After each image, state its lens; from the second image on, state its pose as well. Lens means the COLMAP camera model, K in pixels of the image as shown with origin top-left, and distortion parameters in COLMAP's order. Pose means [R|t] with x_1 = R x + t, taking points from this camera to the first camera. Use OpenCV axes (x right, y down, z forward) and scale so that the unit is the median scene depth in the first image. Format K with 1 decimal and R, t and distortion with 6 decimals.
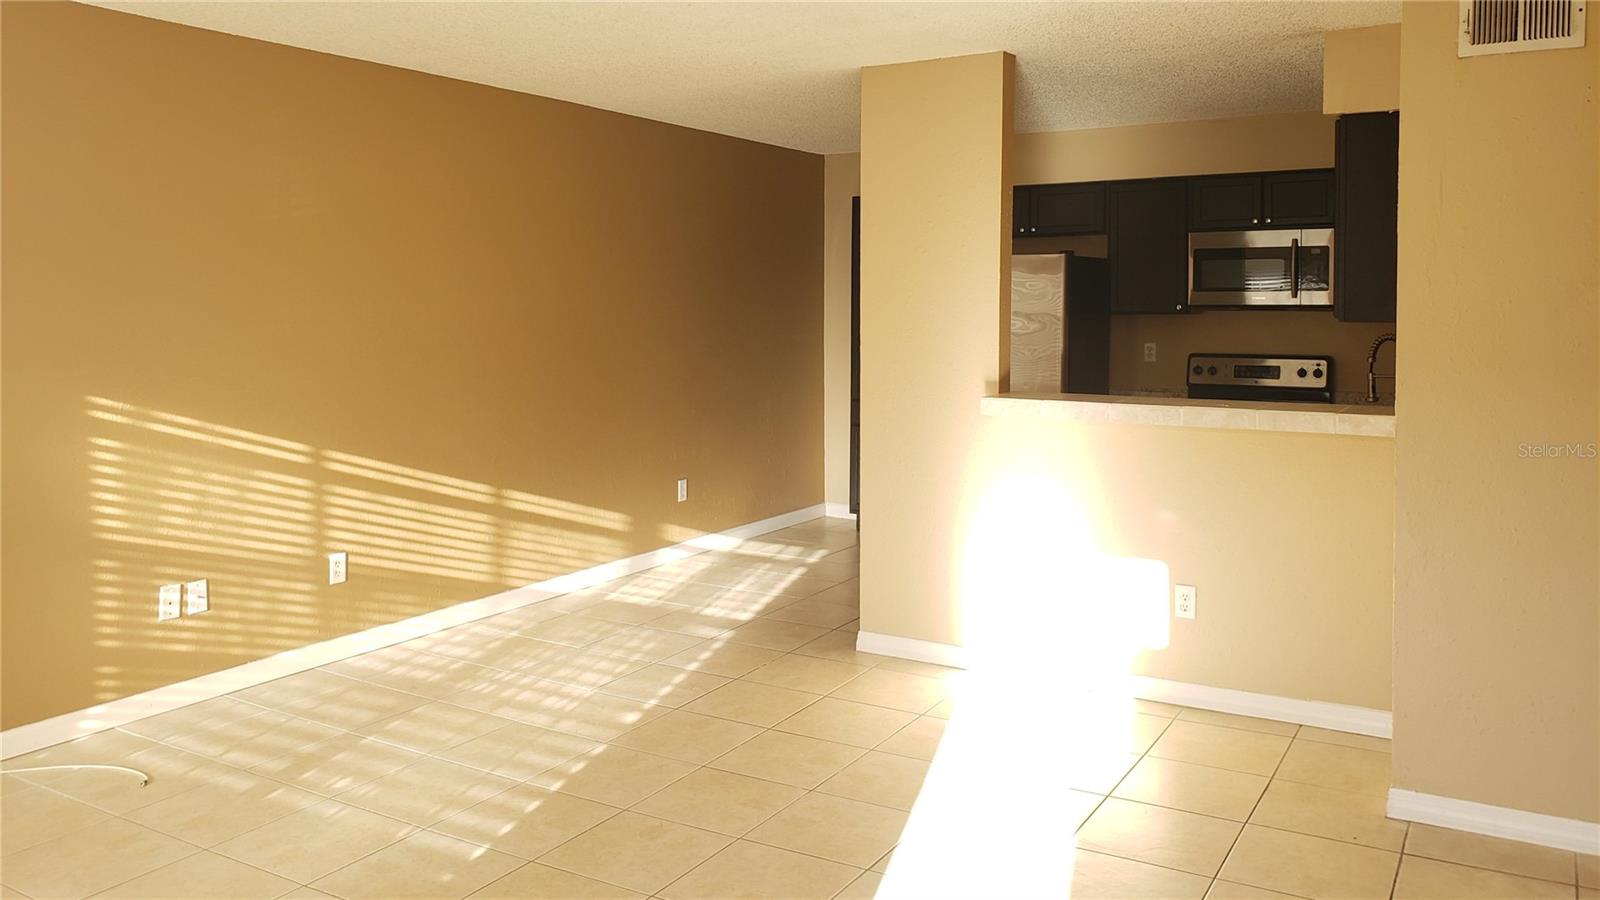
lens RADIAL K [[1249.5, 0, 788.1], [0, 1249.5, 359.9], [0, 0, 1]] dist [-0.012085, 0.001452]
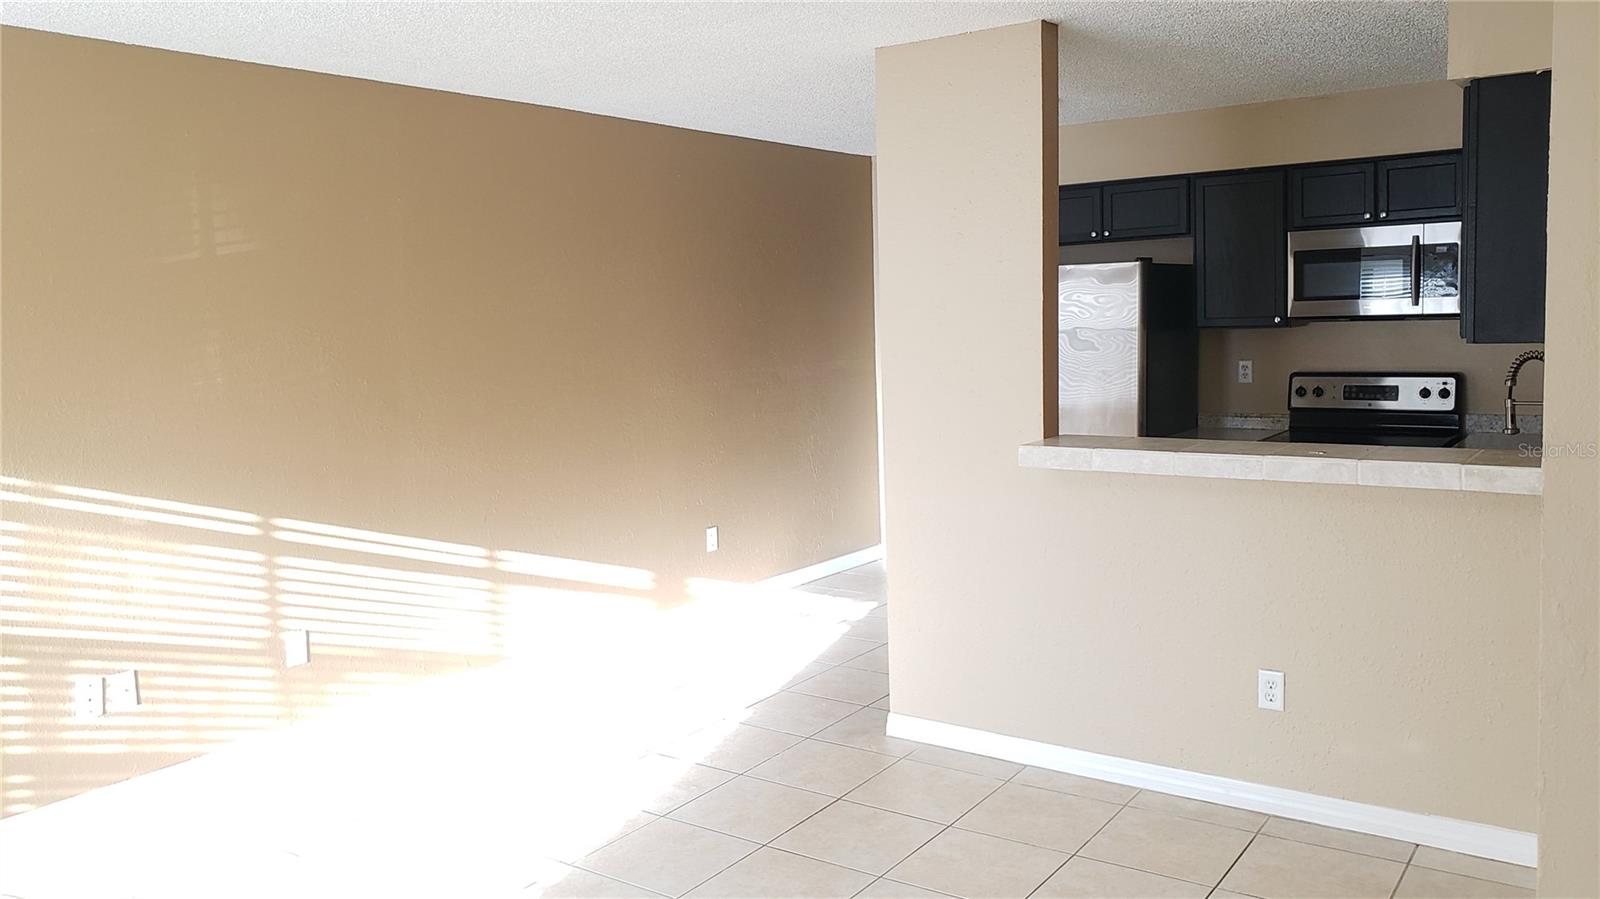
lens RADIAL K [[1249.5, 0, 798.8], [0, 1249.5, 439.2], [0, 0, 1]] dist [-0.012085, 0.001452]
pose [[0.996376, -0.021787, -0.082215, 0.067551], [0.026503, 0.998038, 0.056721, -0.021947], [0.080818, -0.058694, 0.994999, 0.143238]]
